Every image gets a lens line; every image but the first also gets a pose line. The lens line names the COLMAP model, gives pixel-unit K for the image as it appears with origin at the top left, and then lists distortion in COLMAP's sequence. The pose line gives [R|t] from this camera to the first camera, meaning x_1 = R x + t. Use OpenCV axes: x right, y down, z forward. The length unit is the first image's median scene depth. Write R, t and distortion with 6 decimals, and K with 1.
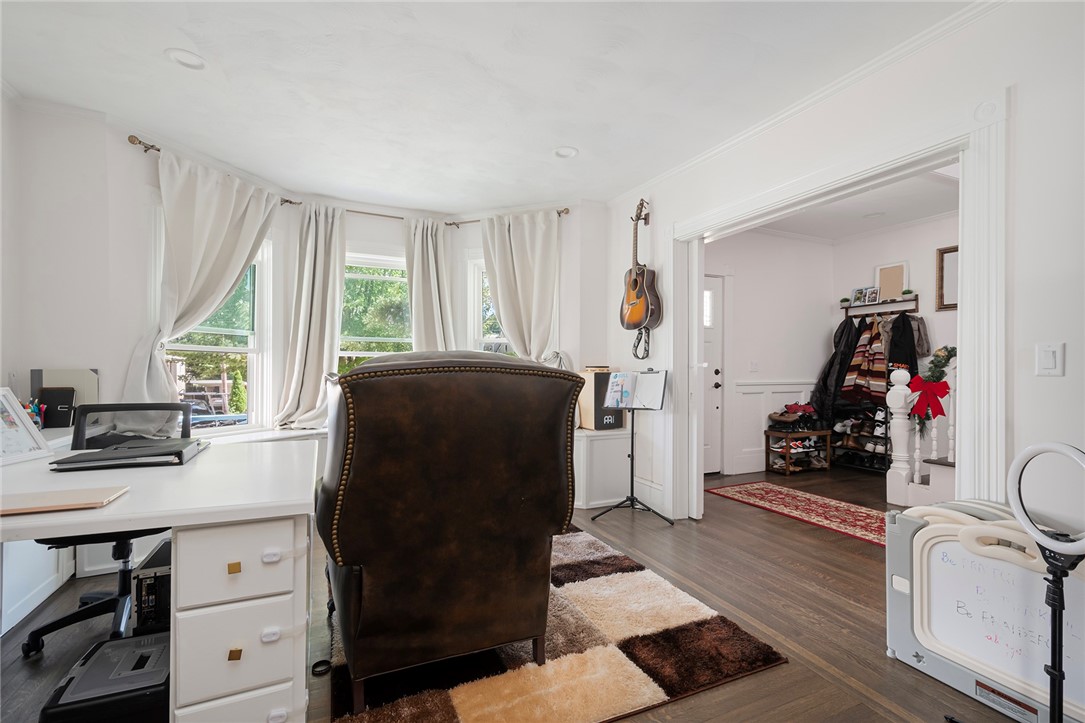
lens RADIAL K [[483.1, 0, 542.5], [0, 483.1, 361.5], [0, 0, 1]] dist [0.000134, 0.000009]
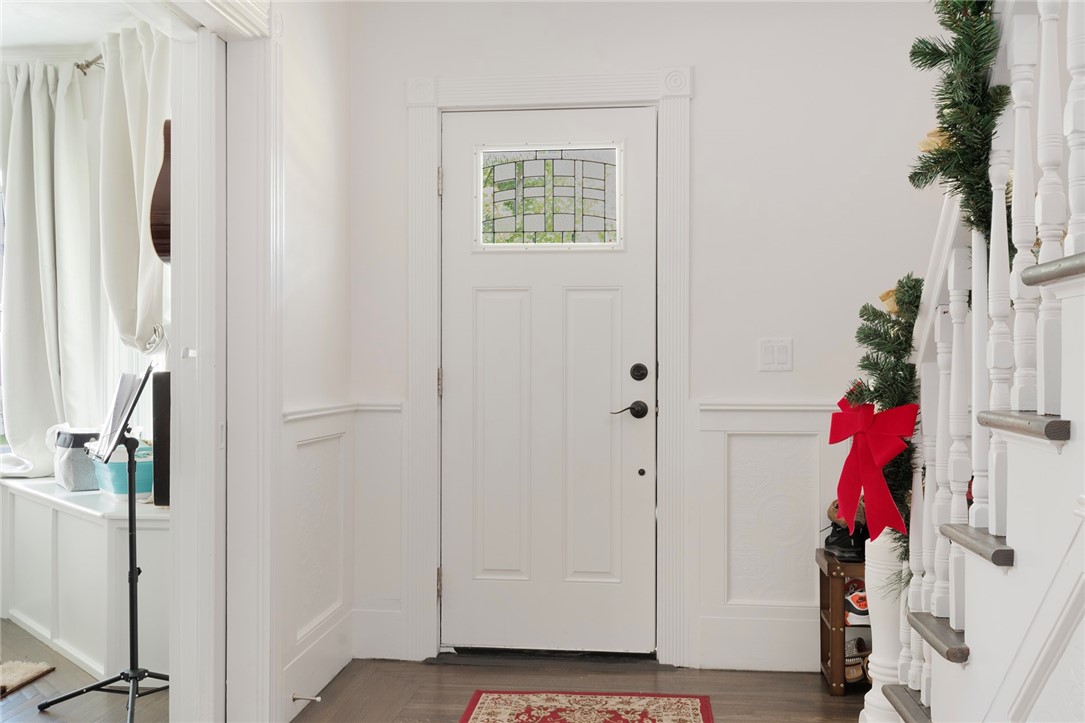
lens RADIAL K [[1099.9, 0, 535.0], [0, 1099.9, 367.1], [0, 0, 1]] dist [0.055495, -0.139397]
pose [[0.861573, -0.004596, -0.507613, 0.922809], [0.010827, 0.999898, 0.009323, 0.012560], [0.507518, -0.013529, 0.861535, 0.343482]]
